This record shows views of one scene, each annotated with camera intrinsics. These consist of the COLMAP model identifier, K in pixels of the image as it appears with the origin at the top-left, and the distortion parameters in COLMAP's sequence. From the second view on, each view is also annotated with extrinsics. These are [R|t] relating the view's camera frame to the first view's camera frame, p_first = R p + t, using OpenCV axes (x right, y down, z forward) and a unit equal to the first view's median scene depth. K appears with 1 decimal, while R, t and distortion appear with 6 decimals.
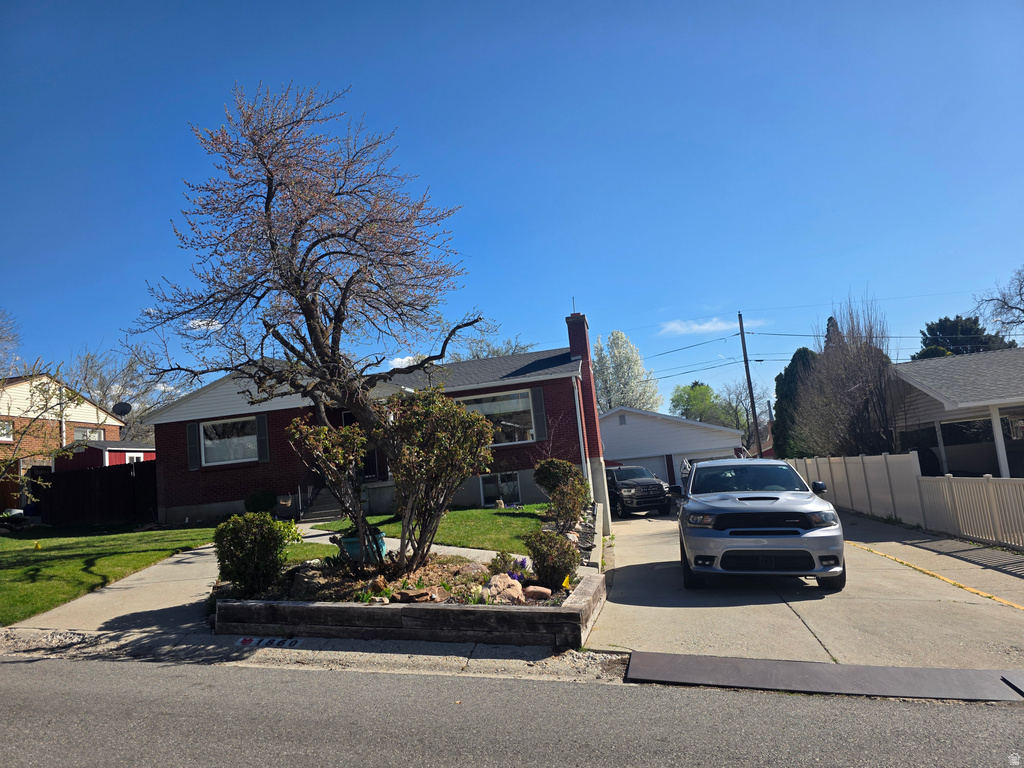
lens RADIAL K [[694.4, 0, 509.3], [0, 694.4, 382.5], [0, 0, 1]] dist [0.054241, -0.048928]
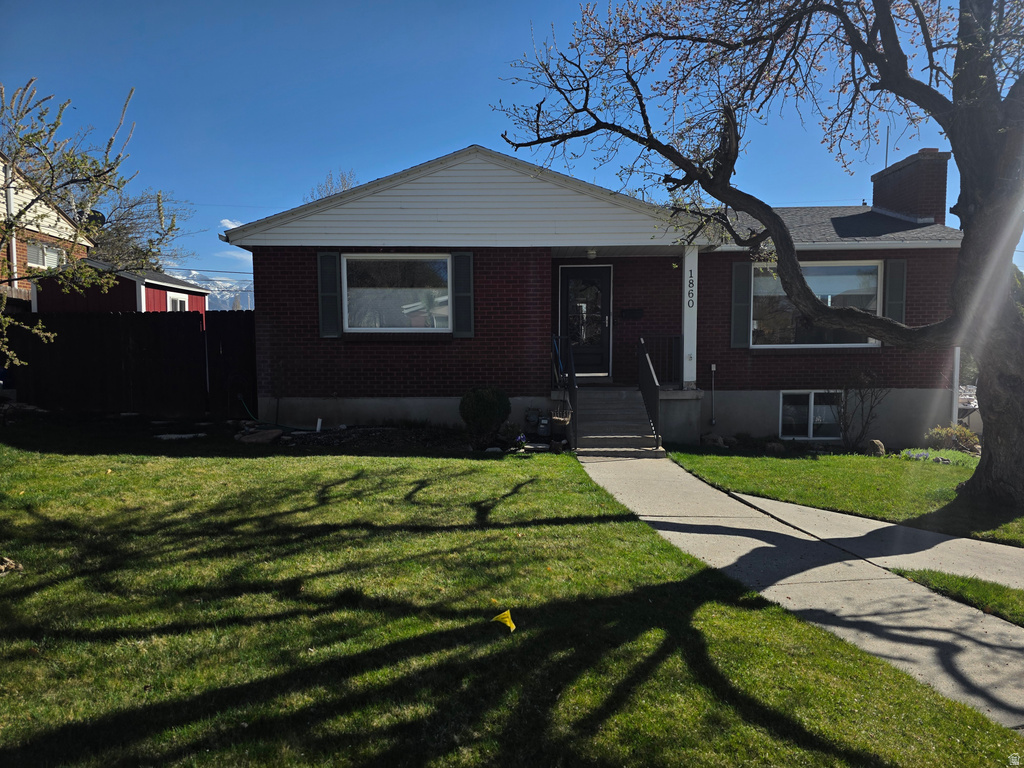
lens RADIAL K [[694.4, 0, 508.8], [0, 694.4, 395.1], [0, 0, 1]] dist [0.054241, -0.048928]
pose [[0.981325, 0.083909, 0.173091, -0.397596], [-0.114130, 0.978324, 0.172788, 0.056493], [-0.154840, -0.189316, 0.969631, 0.418993]]
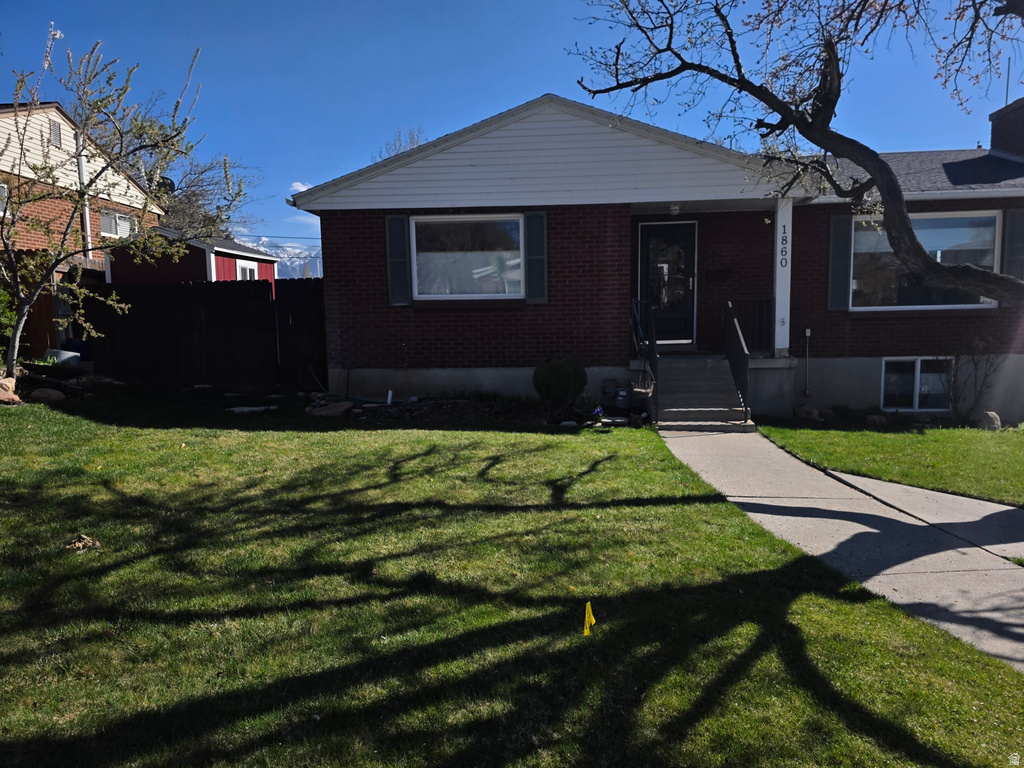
lens RADIAL K [[713.5, 0, 520.9], [0, 713.5, 416.7], [0, 0, 1]] dist [0.041380, -0.038164]
pose [[0.992931, 0.072619, 0.093881, -0.397652], [-0.094676, 0.961630, 0.257495, 0.055717], [-0.071580, -0.264564, 0.961708, 0.431596]]
